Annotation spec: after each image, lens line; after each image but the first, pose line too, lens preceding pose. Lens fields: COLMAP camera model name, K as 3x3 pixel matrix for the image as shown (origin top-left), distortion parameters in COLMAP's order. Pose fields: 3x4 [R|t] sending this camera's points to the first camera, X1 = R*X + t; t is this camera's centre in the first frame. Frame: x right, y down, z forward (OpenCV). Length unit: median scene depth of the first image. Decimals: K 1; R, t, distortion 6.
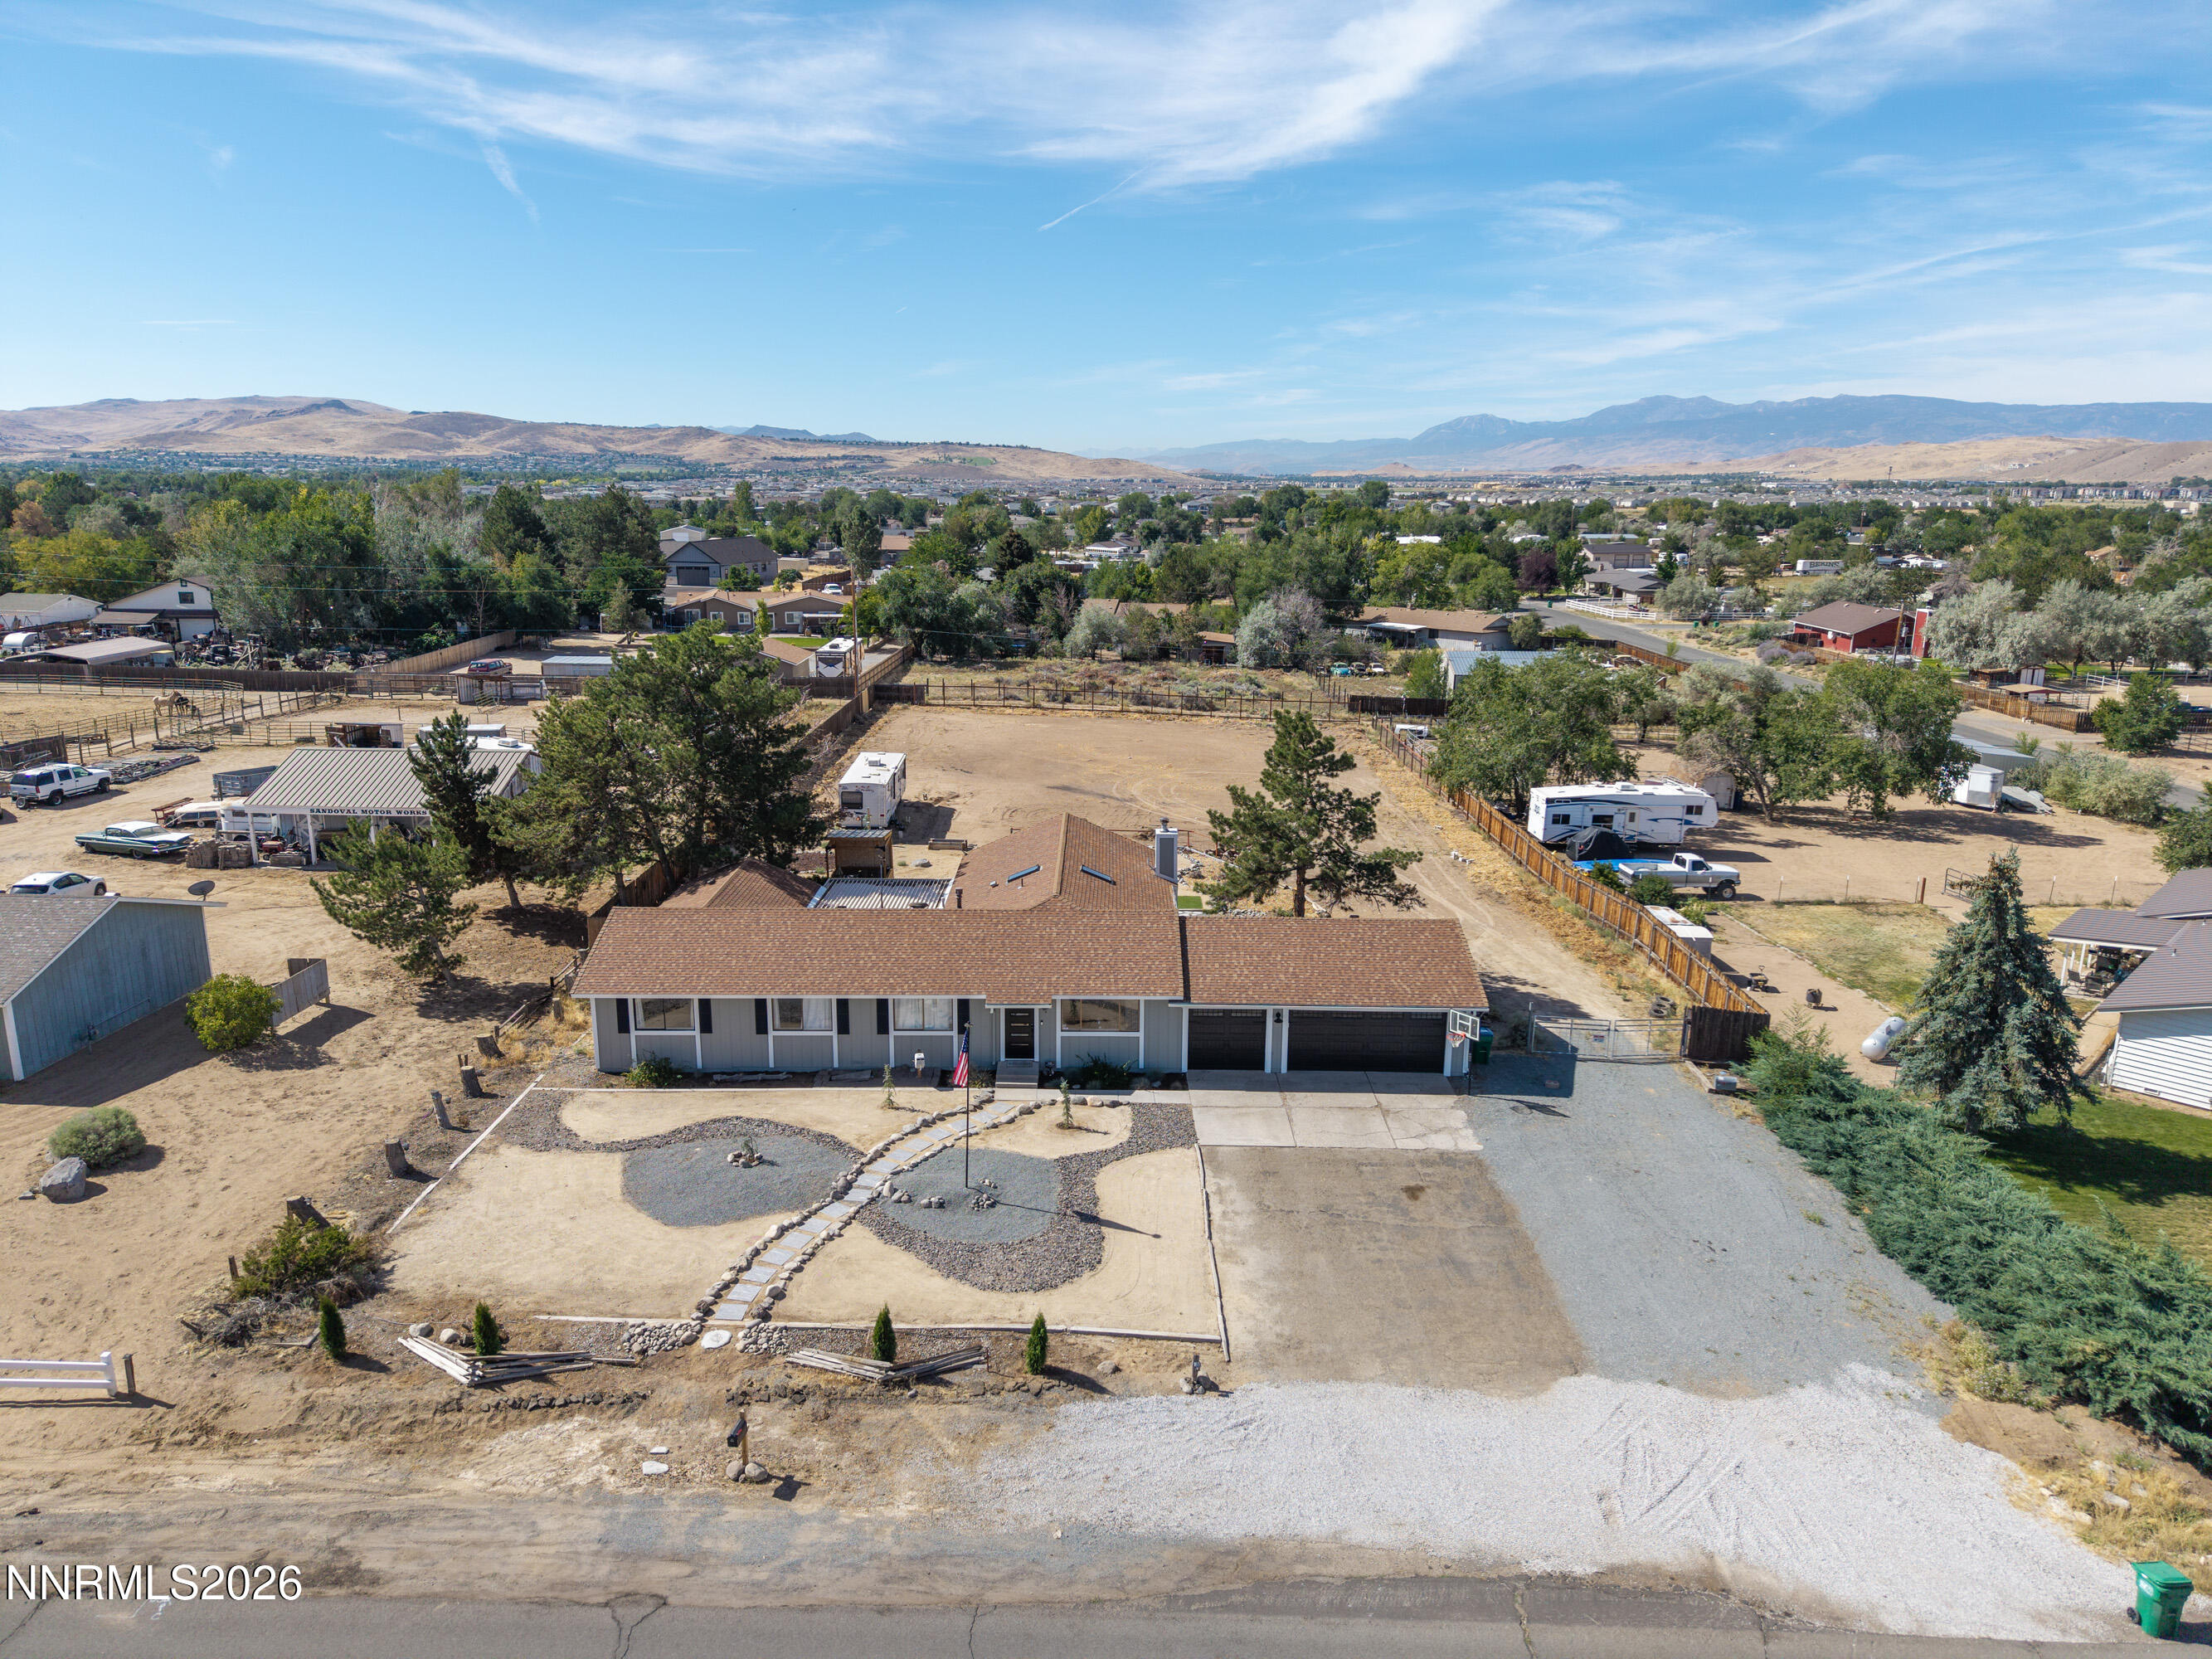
lens RADIAL K [[1479.0, 0, 1109.5], [0, 1479.0, 827.1], [0, 0, 1]] dist [0.028607, -0.028634]
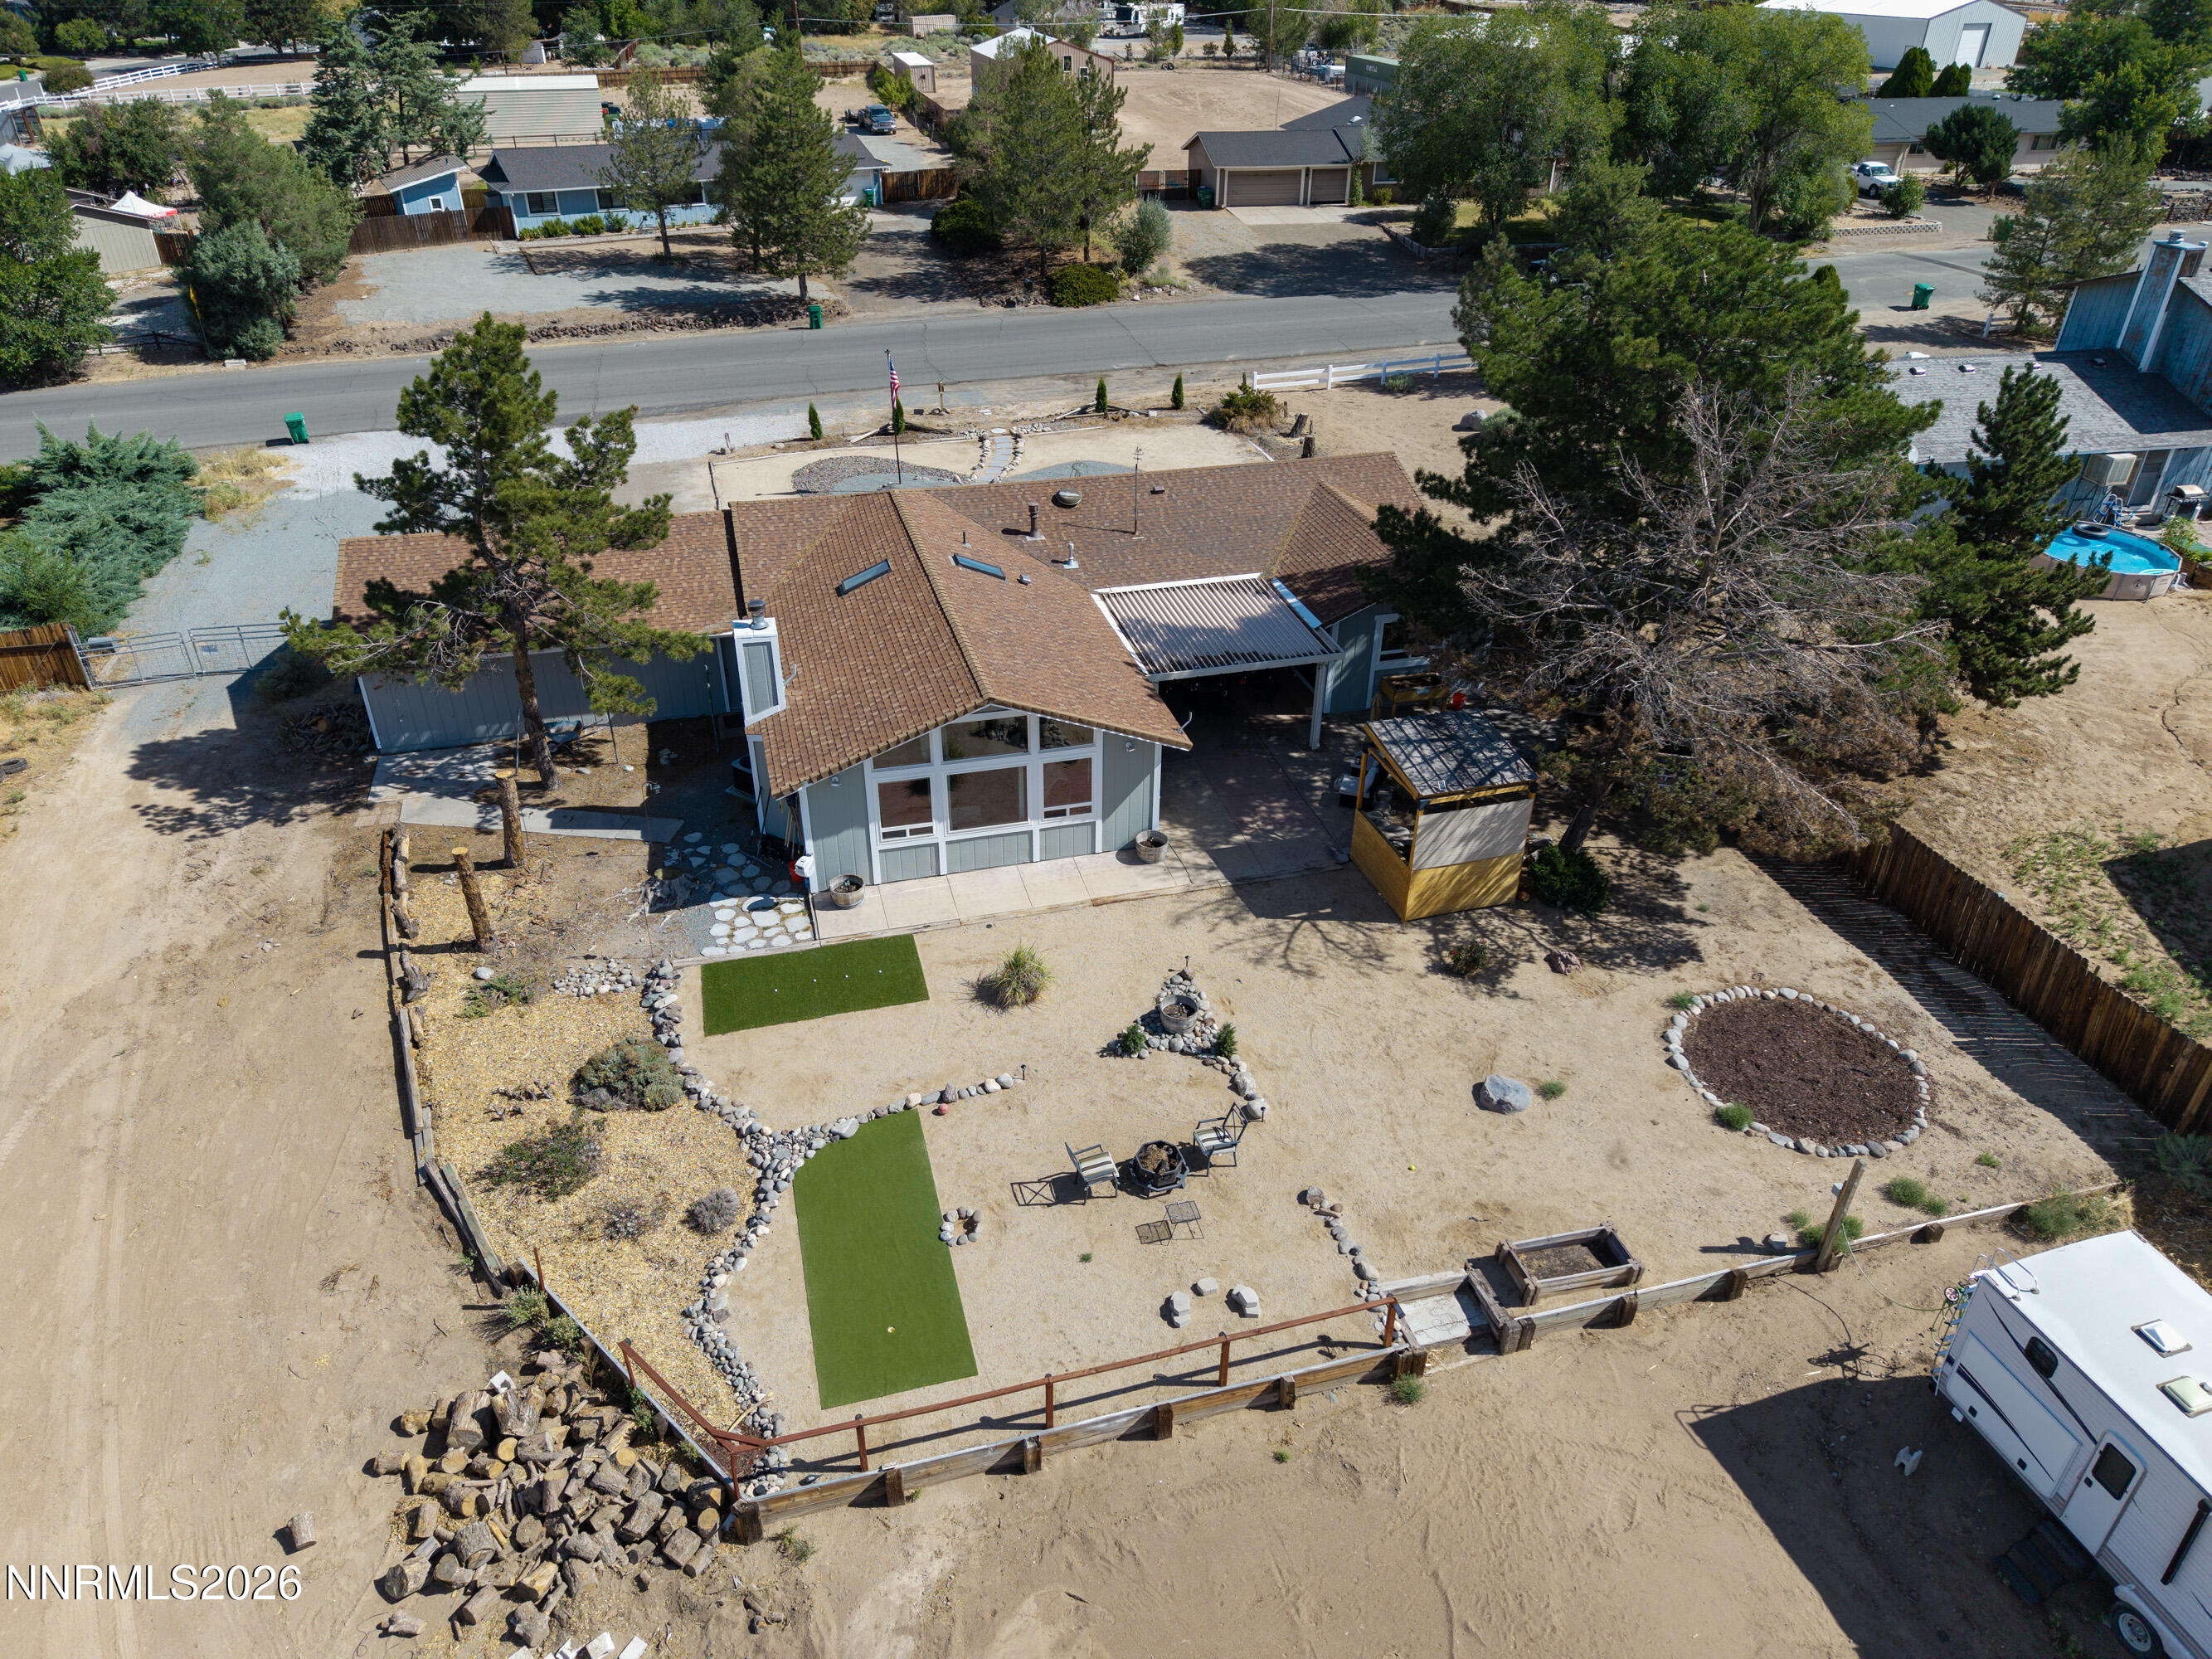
lens RADIAL K [[1479.0, 0, 1109.5], [0, 1479.0, 827.1], [0, 0, 1]] dist [0.028607, -0.028634]
pose [[-0.964518, 0.120611, -0.234857, 0.068313], [-0.080910, 0.711719, 0.697789, -0.444525], [0.251314, 0.692032, -0.676708, 1.962745]]
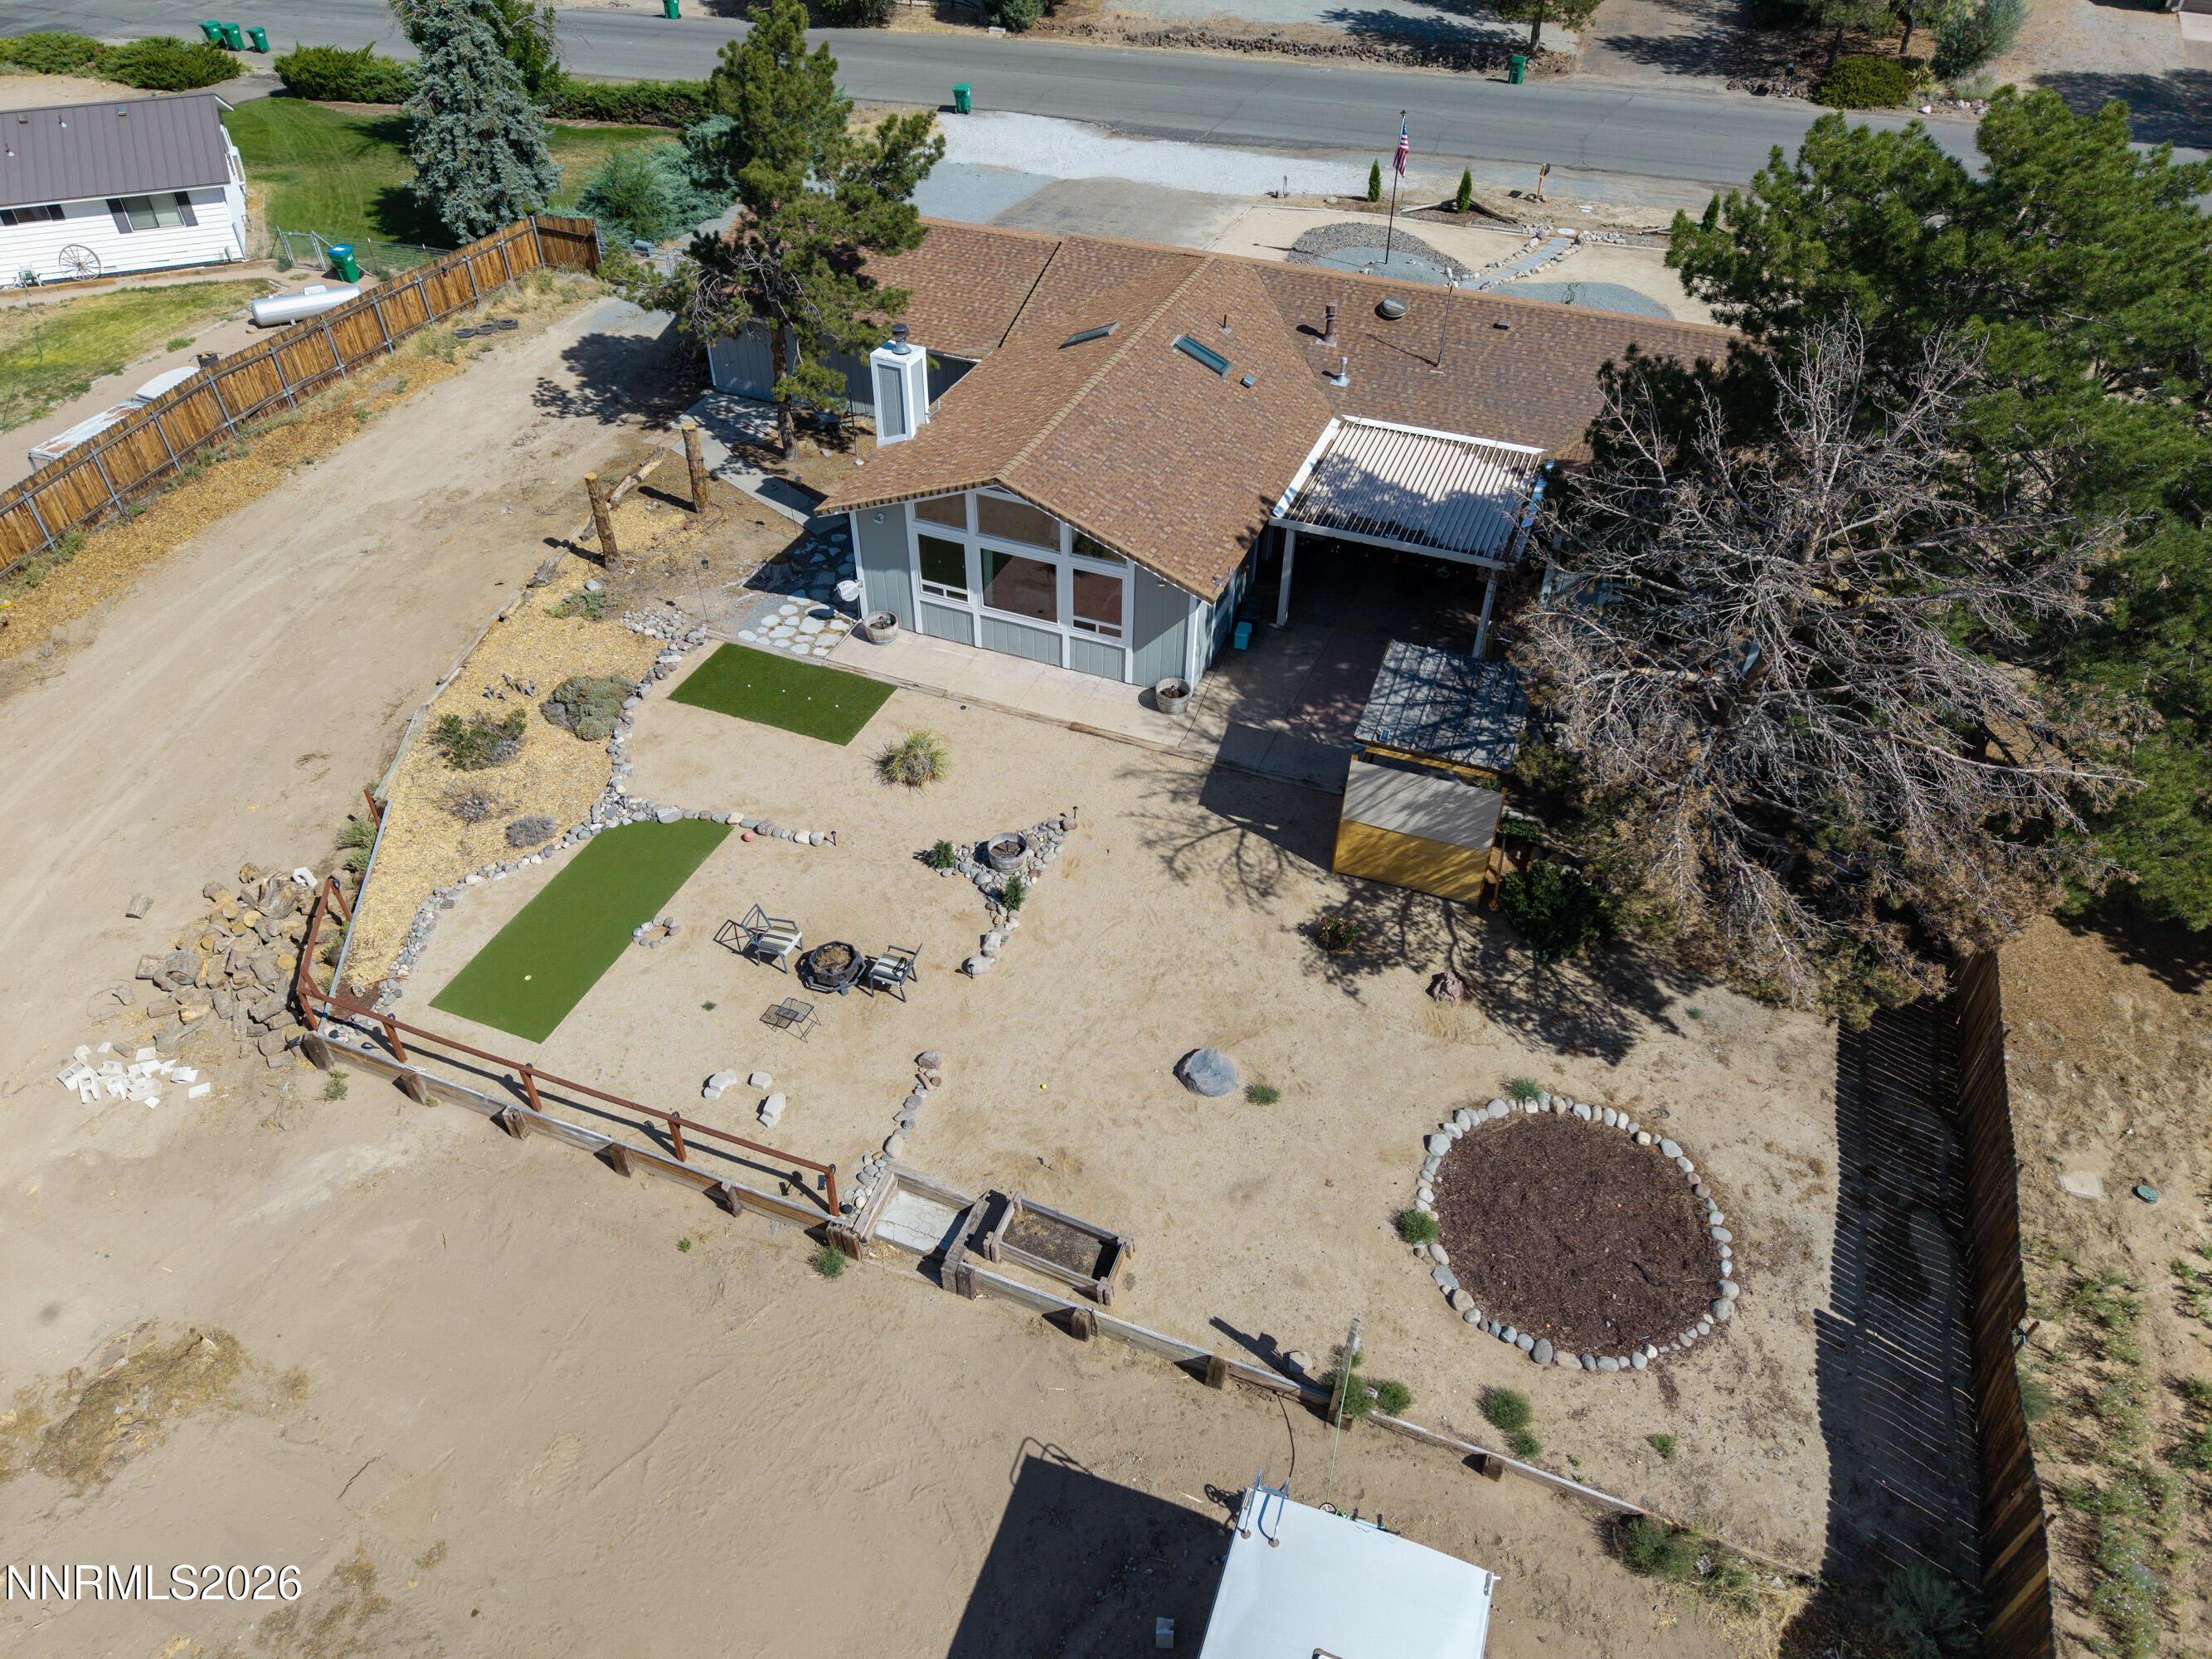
lens RADIAL K [[1479.0, 0, 1109.5], [0, 1479.0, 827.1], [0, 0, 1]] dist [0.028607, -0.028634]
pose [[-0.928830, -0.257215, 0.266673, -0.300037], [0.064347, 0.596828, 0.799785, -0.438041], [-0.364875, 0.760024, -0.537801, 1.901090]]
